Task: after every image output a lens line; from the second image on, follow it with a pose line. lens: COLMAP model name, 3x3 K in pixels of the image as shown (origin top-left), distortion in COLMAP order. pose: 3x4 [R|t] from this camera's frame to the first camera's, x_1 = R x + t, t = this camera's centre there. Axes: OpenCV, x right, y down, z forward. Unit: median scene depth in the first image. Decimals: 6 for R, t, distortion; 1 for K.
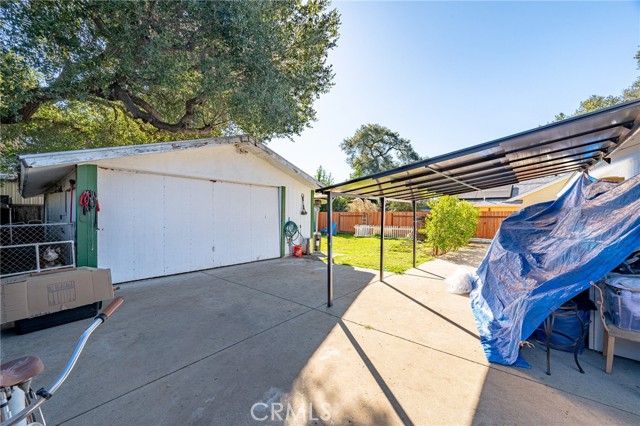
lens RADIAL K [[253.9, 0, 320.0], [0, 253.9, 213.0], [0, 0, 1]] dist [-0.000967, -0.000149]
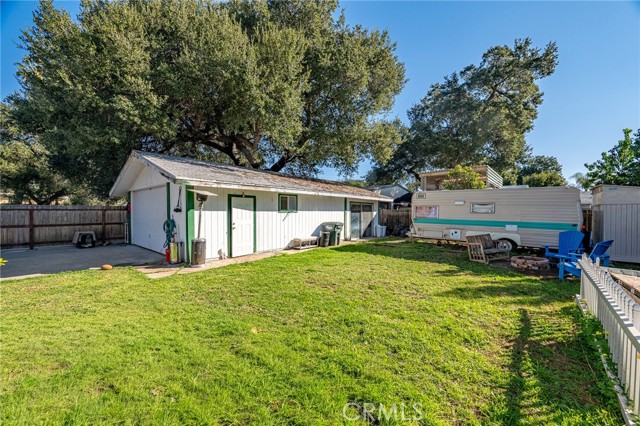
lens RADIAL K [[253.9, 0, 320.0], [0, 253.9, 213.0], [0, 0, 1]] dist [-0.000967, -0.000149]
pose [[-0.022406, -0.005762, -0.999732, 0.172030], [0.004627, 0.999972, -0.005867, 0.003732], [0.999738, -0.004758, -0.022379, 0.337081]]
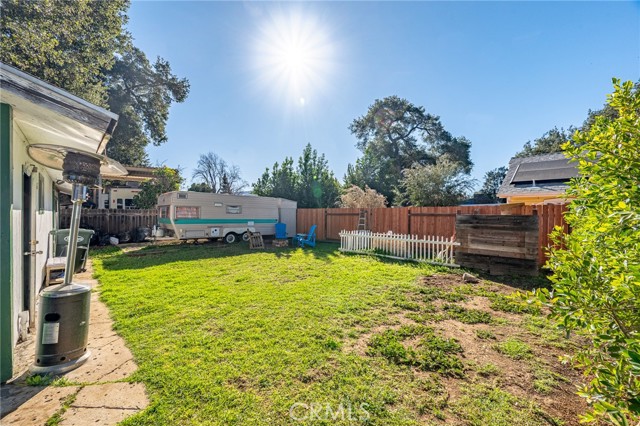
lens RADIAL K [[253.9, 0, 320.0], [0, 253.9, 213.0], [0, 0, 1]] dist [-0.000967, -0.000149]
pose [[0.995343, -0.005650, -0.096235, 0.064547], [0.006187, 0.999967, 0.005284, 0.001867], [0.096202, -0.005854, 0.995345, 0.192526]]
